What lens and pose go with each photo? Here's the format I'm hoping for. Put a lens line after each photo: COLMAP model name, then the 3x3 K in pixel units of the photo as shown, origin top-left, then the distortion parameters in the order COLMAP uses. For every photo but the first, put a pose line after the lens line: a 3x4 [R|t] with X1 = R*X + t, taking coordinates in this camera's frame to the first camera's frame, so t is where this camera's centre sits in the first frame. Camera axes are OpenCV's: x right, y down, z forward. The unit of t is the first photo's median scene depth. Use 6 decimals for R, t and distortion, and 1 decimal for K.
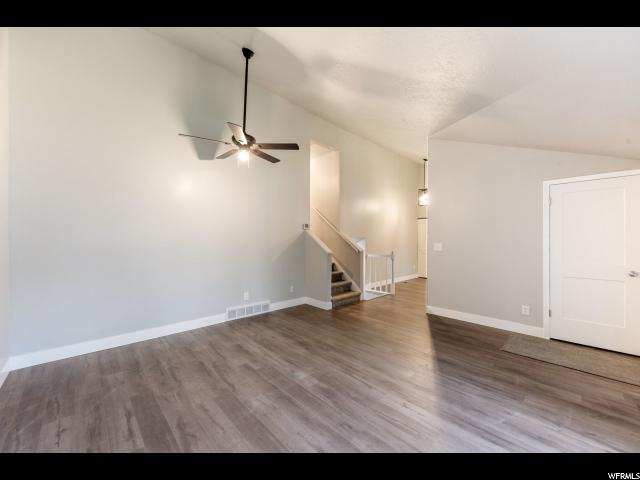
lens RADIAL K [[248.1, 0, 320.0], [0, 248.1, 240.0], [0, 0, 1]] dist [0.001303, 0.000156]
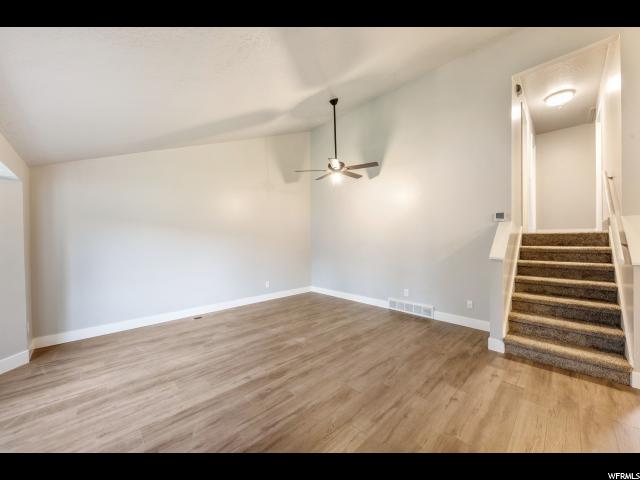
lens RADIAL K [[243.5, 0, 320.0], [0, 243.5, 240.0], [0, 0, 1]] dist [-0.002285, -0.000184]
pose [[-0.007049, 0.000741, -0.999975, 0.993129], [0.003812, 0.999992, 0.000714, 0.007874], [0.999968, -0.003807, -0.007051, 0.899085]]
